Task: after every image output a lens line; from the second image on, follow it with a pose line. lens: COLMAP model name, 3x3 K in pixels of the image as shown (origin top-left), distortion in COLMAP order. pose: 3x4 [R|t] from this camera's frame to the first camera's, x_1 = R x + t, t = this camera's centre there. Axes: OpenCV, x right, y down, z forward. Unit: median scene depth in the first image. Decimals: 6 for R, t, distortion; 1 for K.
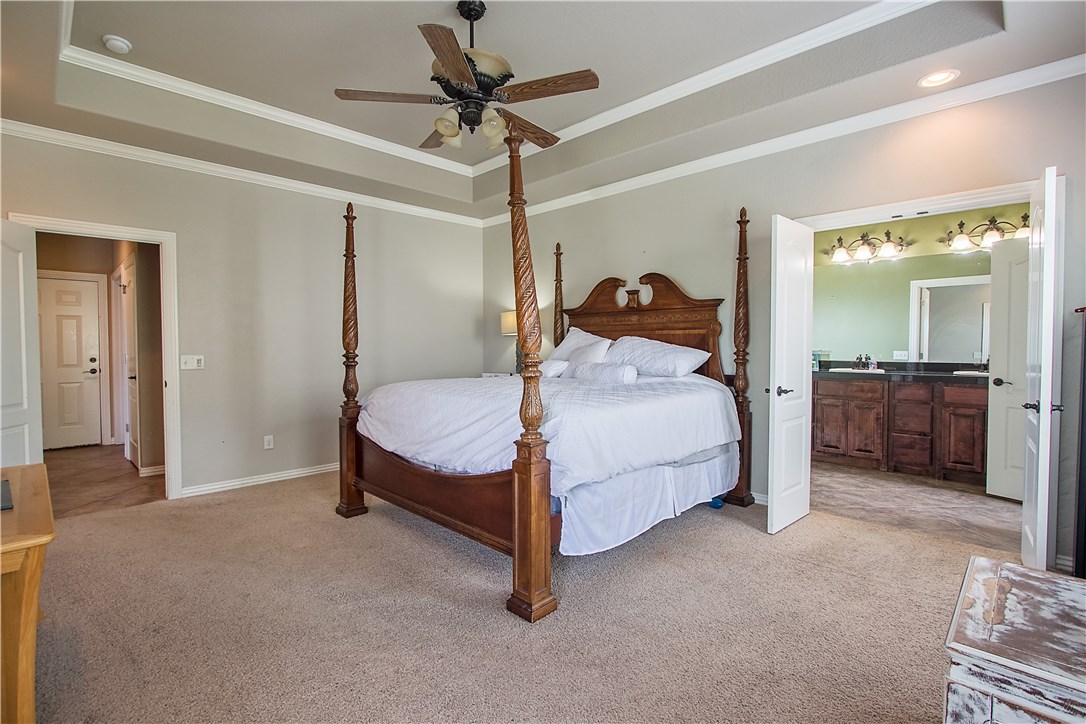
lens RADIAL K [[506.8, 0, 539.5], [0, 506.8, 360.2], [0, 0, 1]] dist [-0.016204, 0.000674]
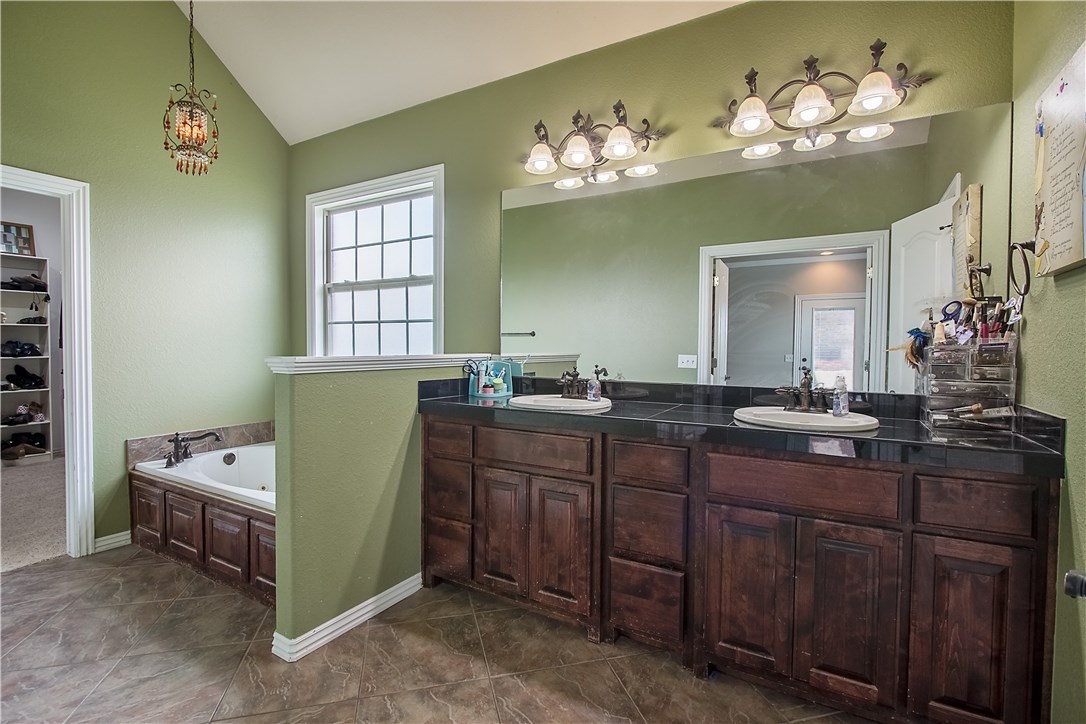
lens RADIAL K [[506.8, 0, 539.5], [0, 506.8, 360.2], [0, 0, 1]] dist [-0.016204, 0.000674]
pose [[0.969758, -0.000320, 0.244066, 0.535654], [0.000180, 1.000000, 0.000596, -0.019940], [-0.244067, -0.000534, 0.969758, 0.595815]]
